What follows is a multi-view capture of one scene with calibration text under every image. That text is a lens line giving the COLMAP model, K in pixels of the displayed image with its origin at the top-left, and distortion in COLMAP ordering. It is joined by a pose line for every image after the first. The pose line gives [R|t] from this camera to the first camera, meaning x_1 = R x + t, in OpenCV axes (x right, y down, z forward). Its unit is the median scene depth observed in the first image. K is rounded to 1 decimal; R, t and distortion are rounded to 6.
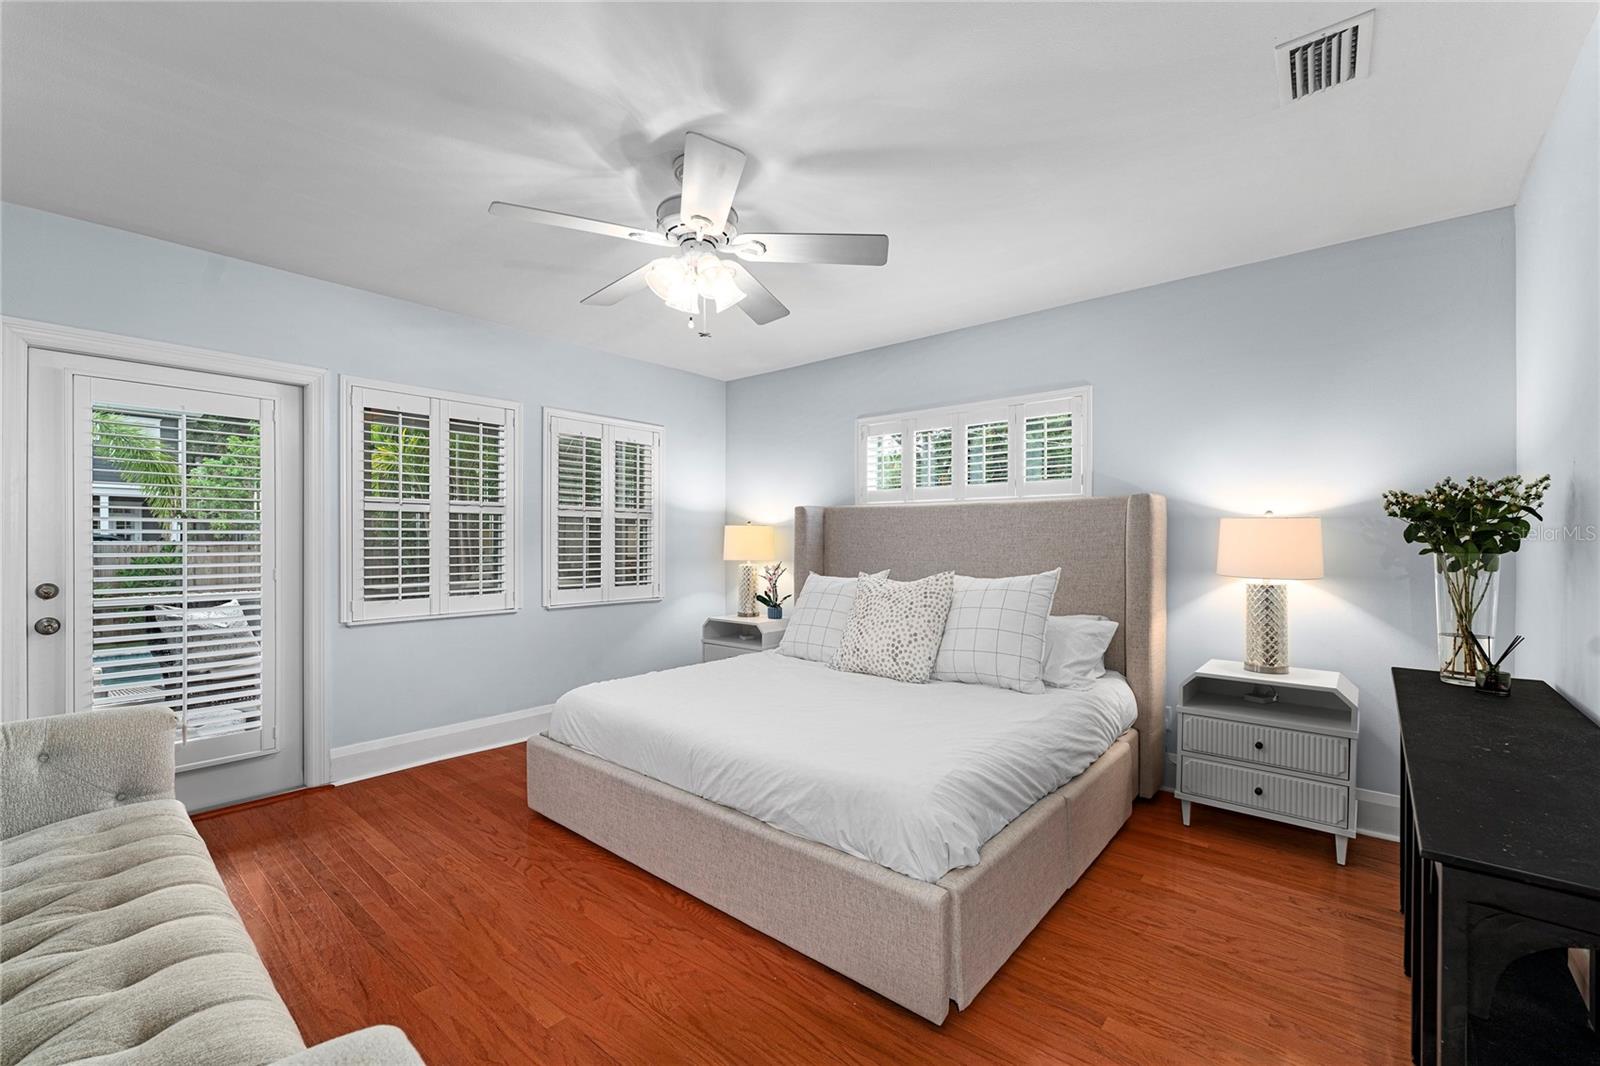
lens RADIAL K [[669.1, 0, 795.9], [0, 669.1, 538.8], [0, 0, 1]] dist [0.019221, -0.000068]
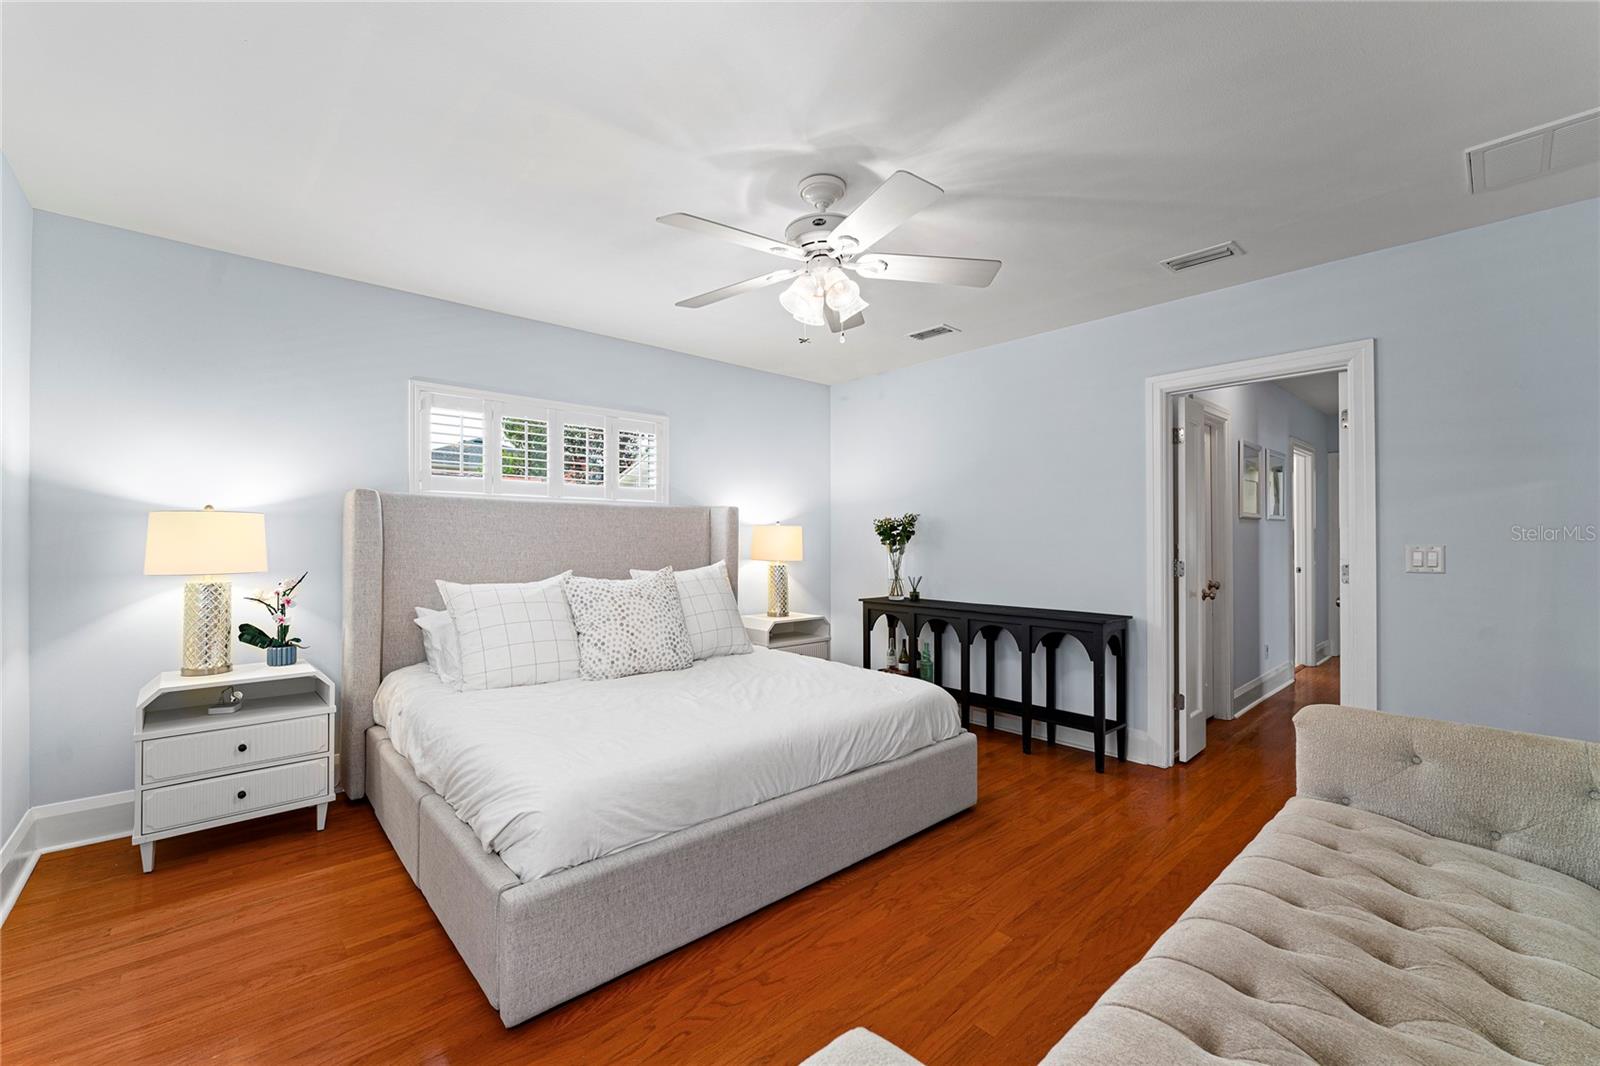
lens RADIAL K [[645.4, 0, 800.0], [0, 645.4, 533.0], [0, 0, 1]] dist [-0.011263, -0.000146]
pose [[0.122765, 0.004779, 0.992424, -0.737245], [-0.002815, 0.999986, -0.004467, -0.002162], [-0.992432, -0.002245, 0.122777, 0.583257]]
